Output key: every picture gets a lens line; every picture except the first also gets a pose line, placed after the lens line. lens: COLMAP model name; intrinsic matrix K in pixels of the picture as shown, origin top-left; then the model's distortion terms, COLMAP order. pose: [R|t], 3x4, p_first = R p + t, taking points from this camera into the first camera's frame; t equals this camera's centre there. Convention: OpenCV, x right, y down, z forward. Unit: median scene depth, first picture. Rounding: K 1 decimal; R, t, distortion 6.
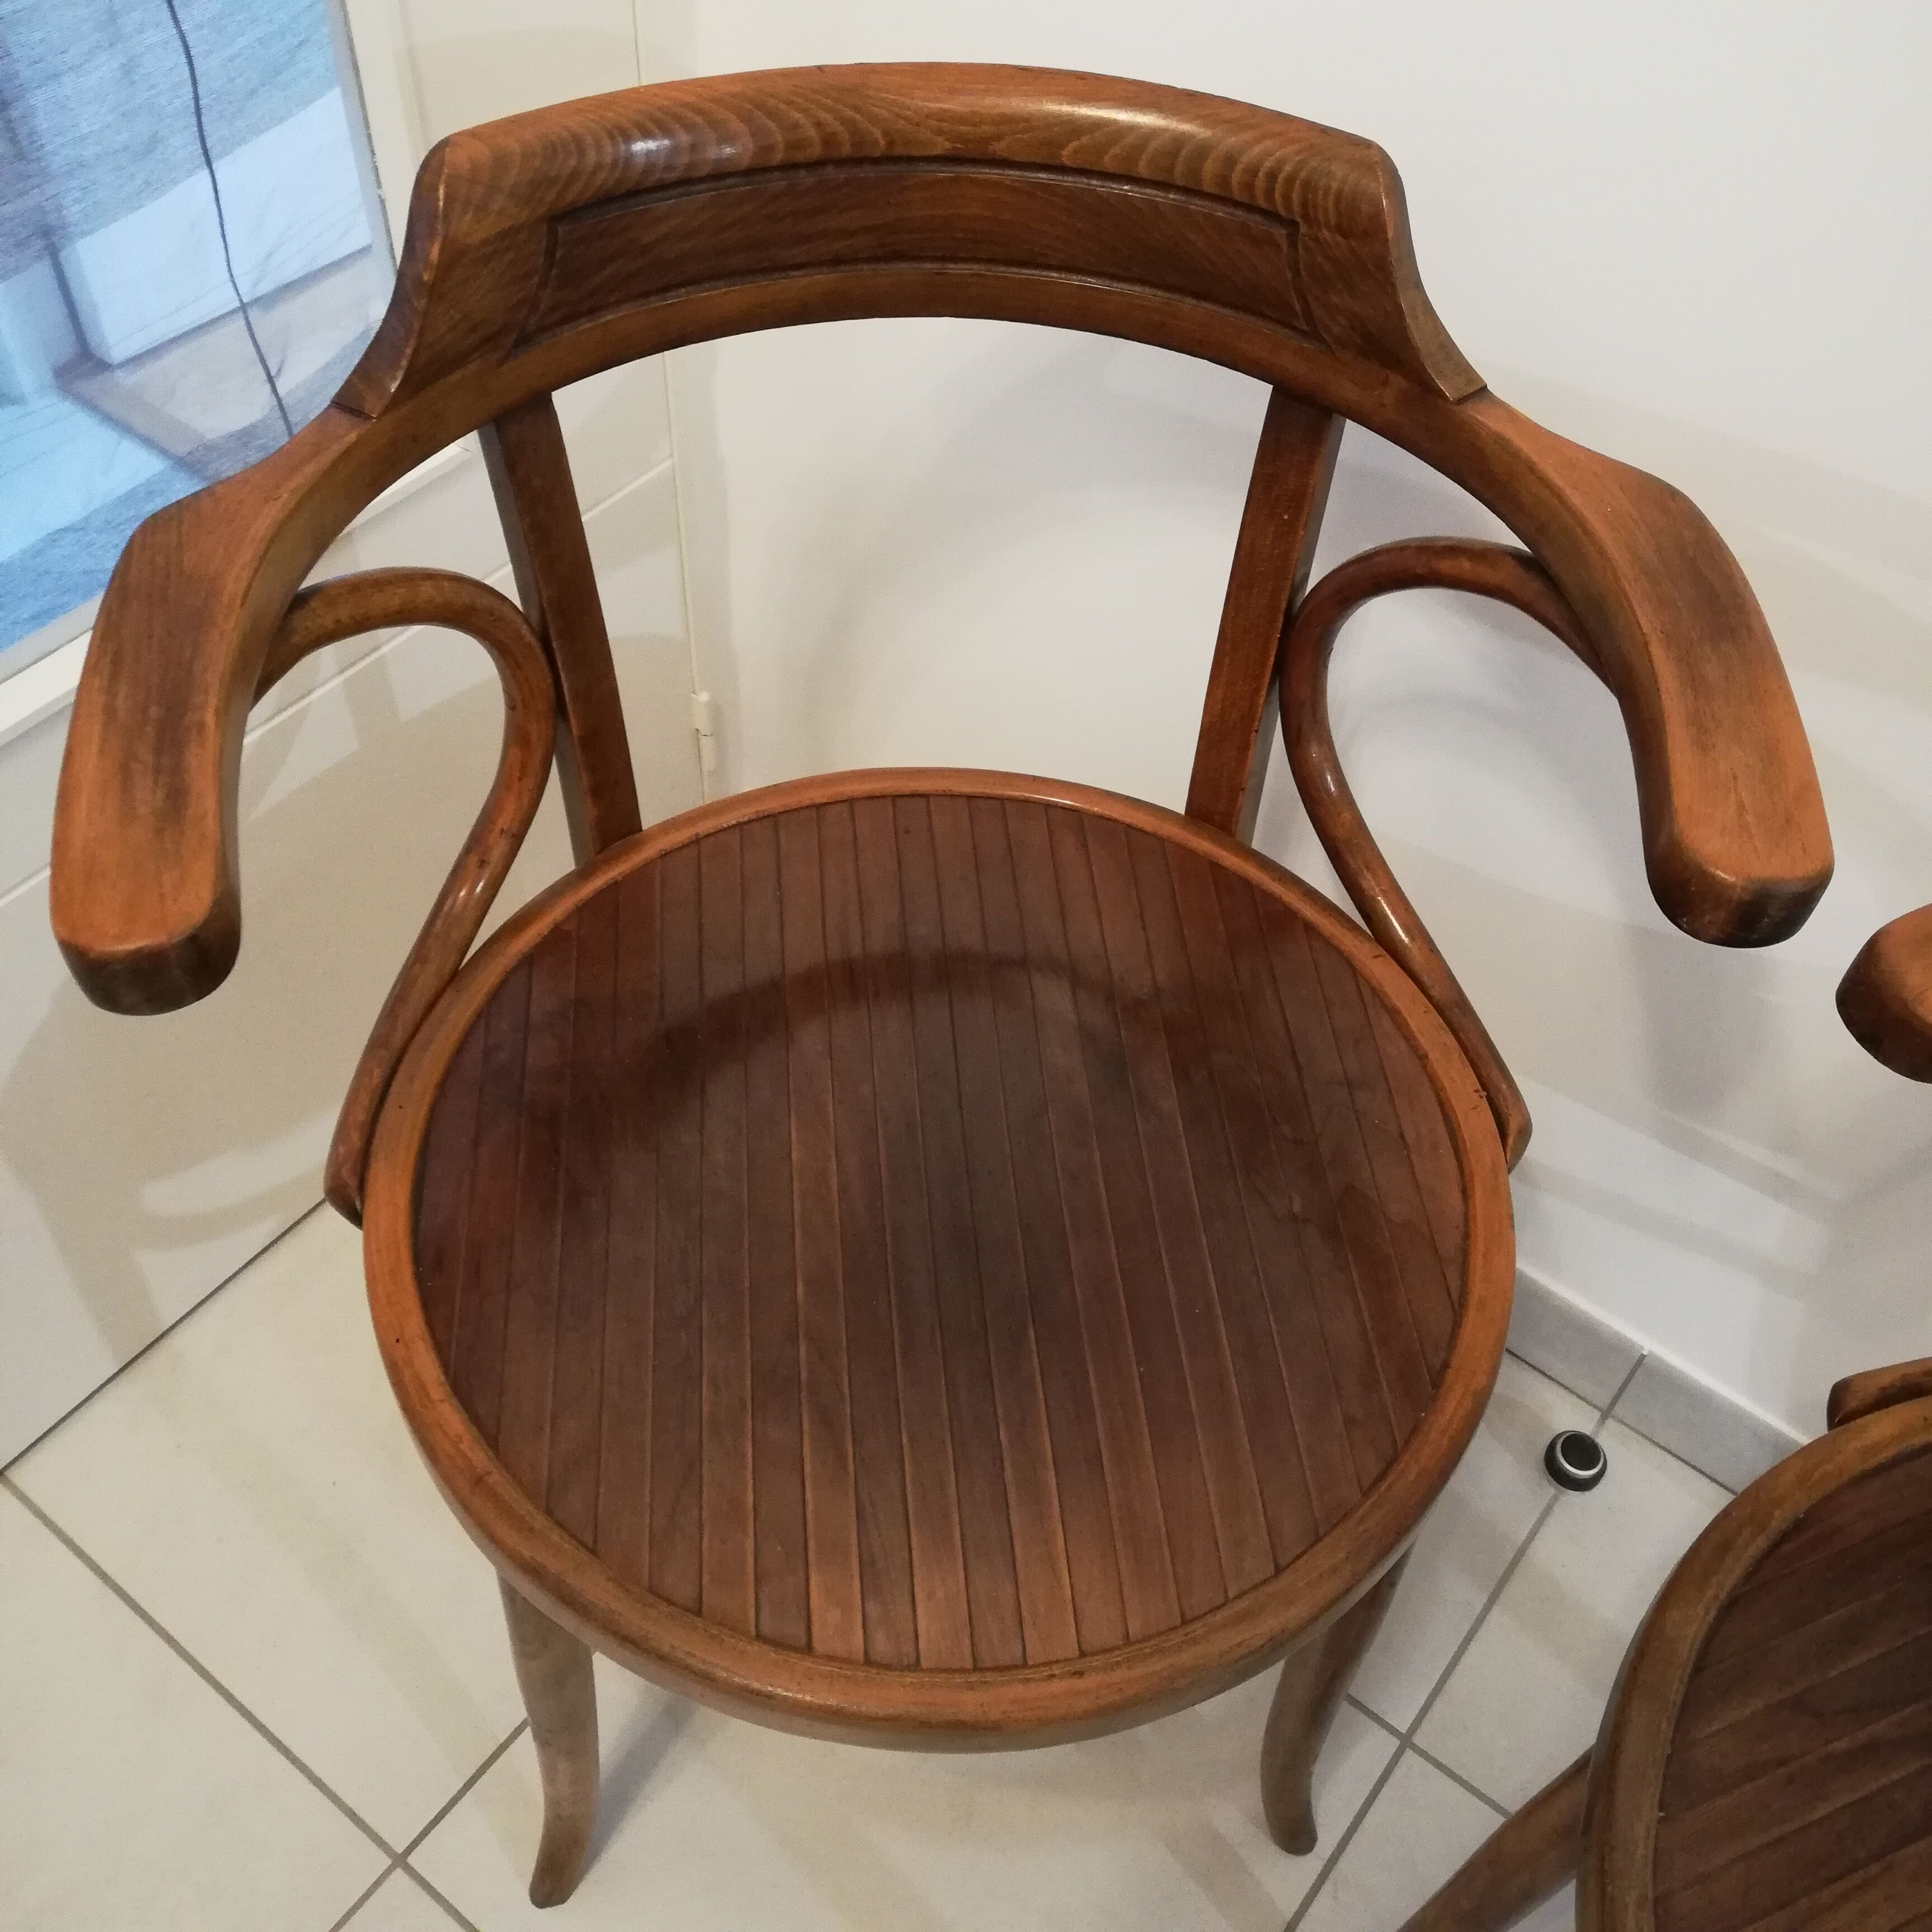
lens RADIAL K [[1859.7, 0, 966.0], [0, 1859.7, 966.0], [0, 0, 1]] dist [0.486609, -0.003052]
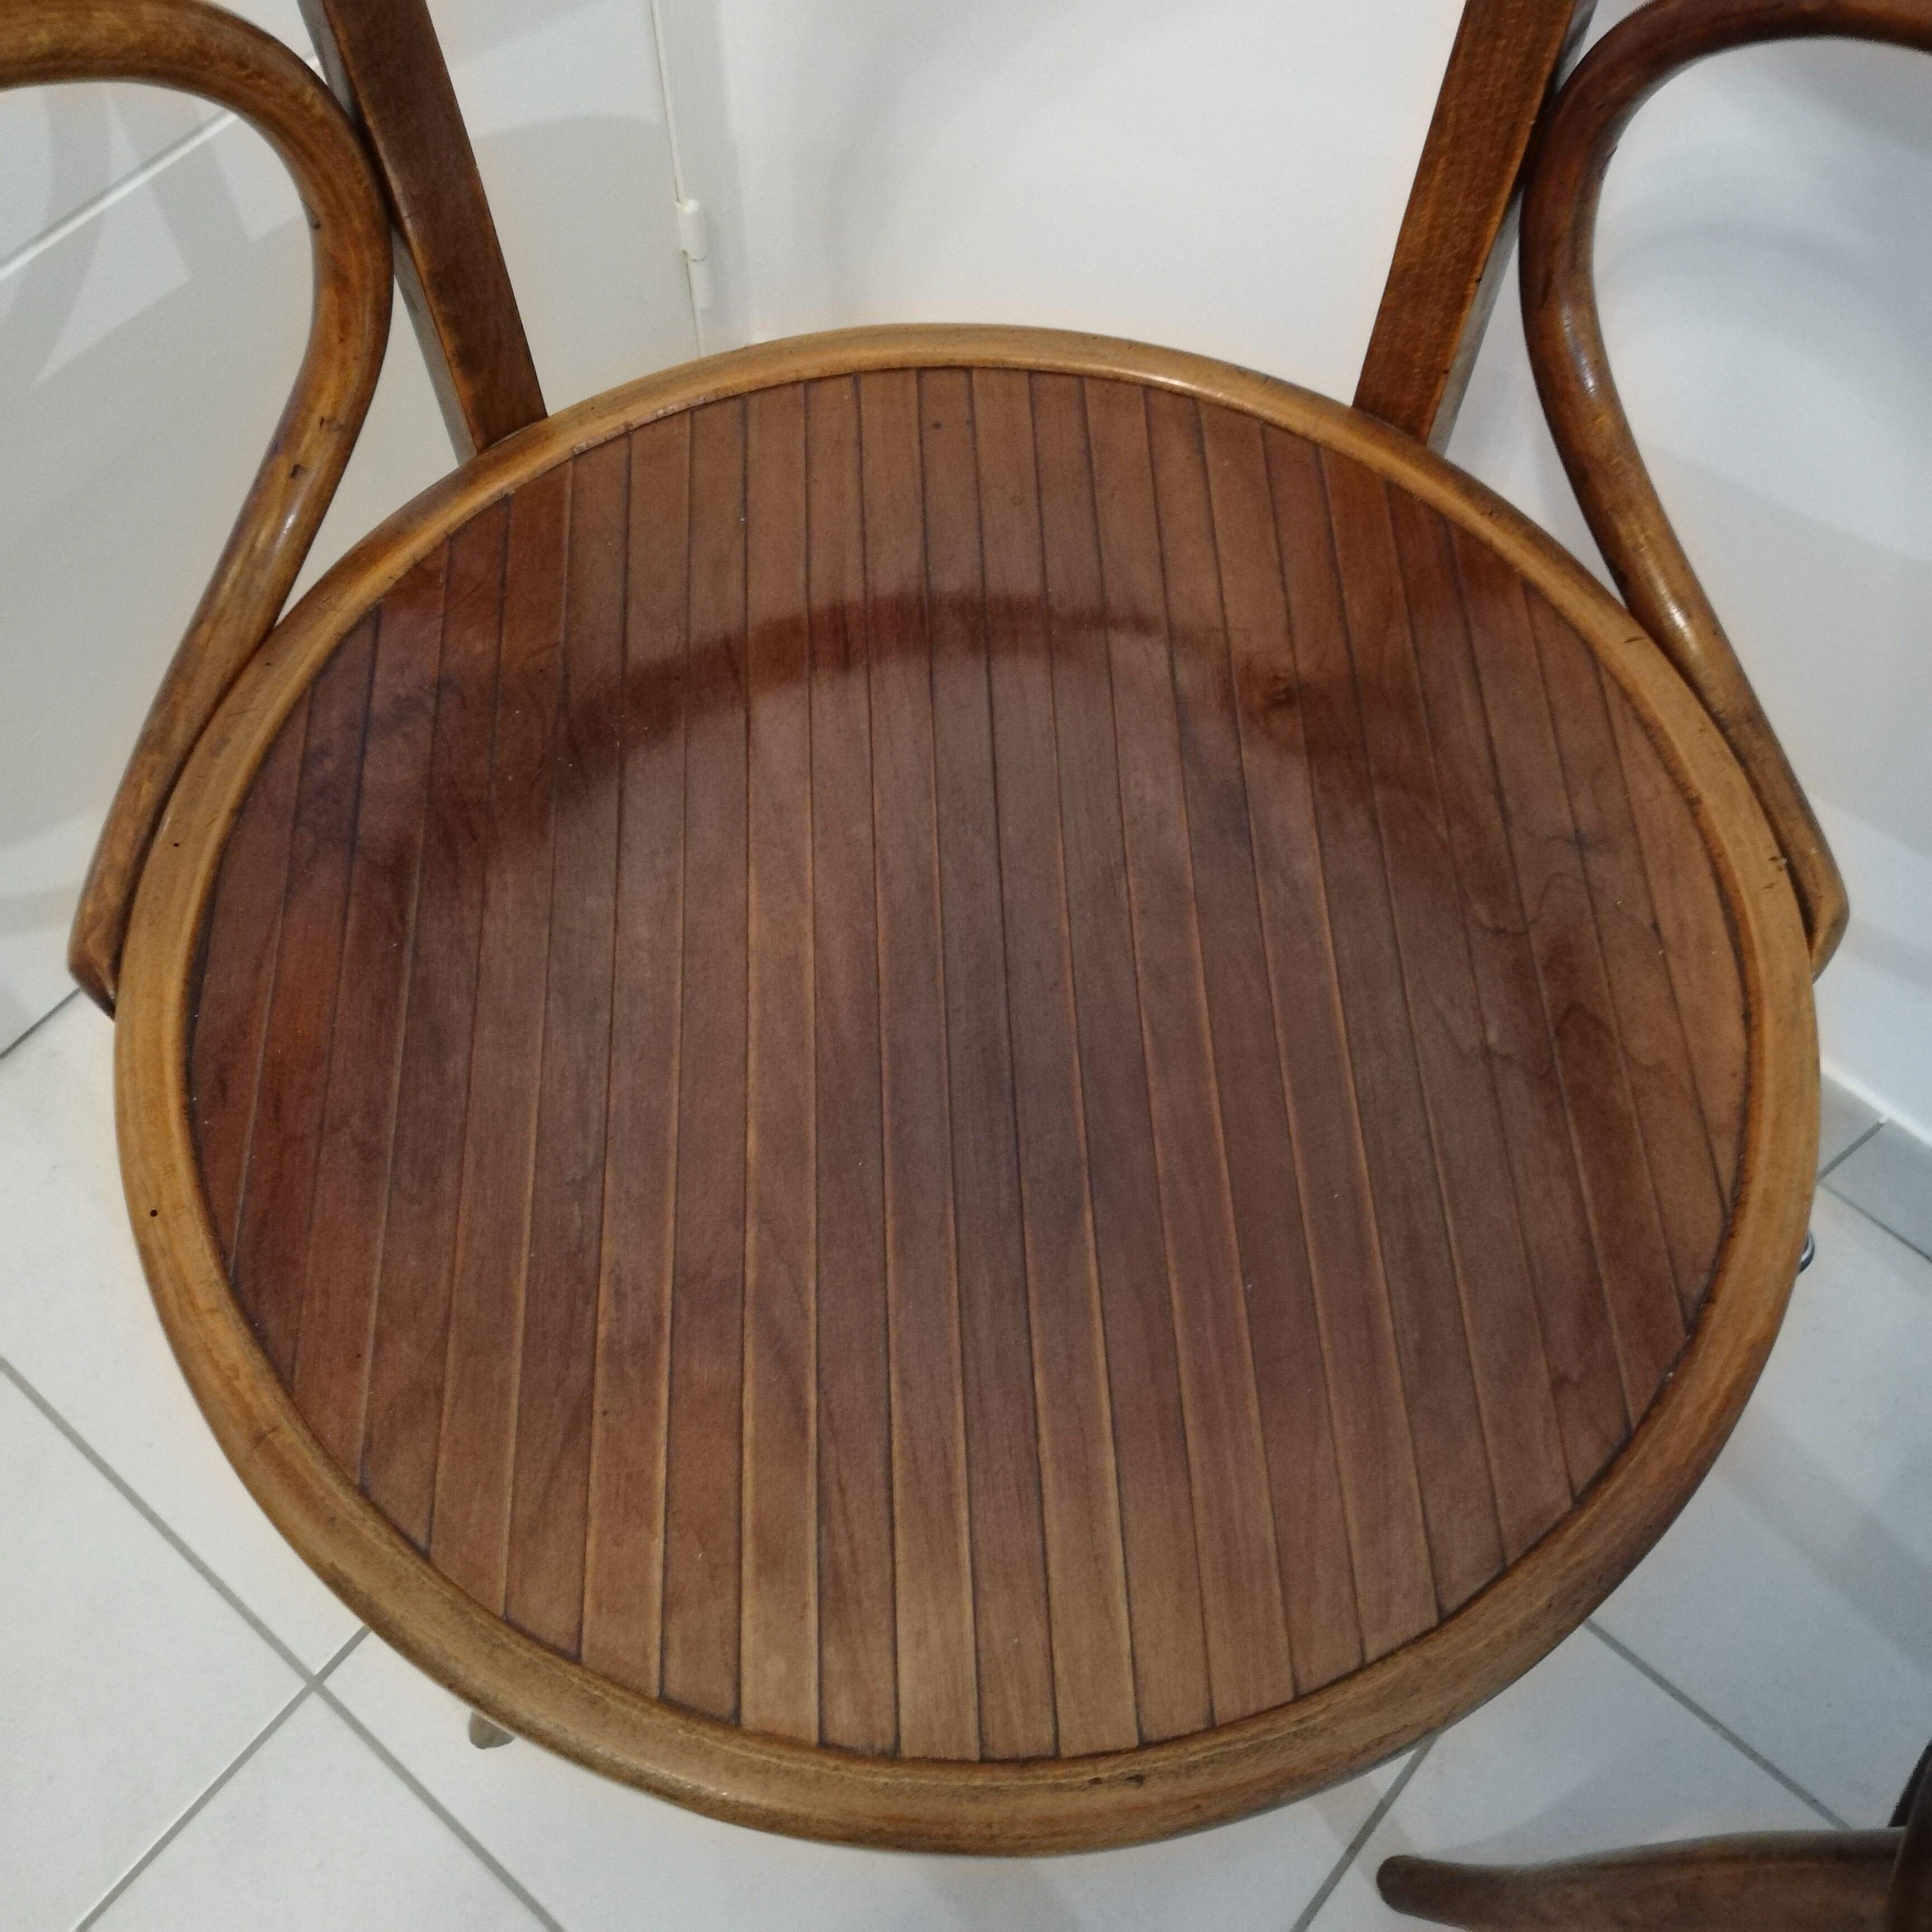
lens RADIAL K [[2221.5, 0, 947.2], [0, 2221.5, 965.3], [0, 0, 1]] dist [0.197662, -0.037301]
pose [[0.998905, 0.031344, -0.034723, 0.008400], [-0.024454, 0.982698, 0.183592, -0.038667], [0.039876, -0.182542, 0.982389, 0.218336]]
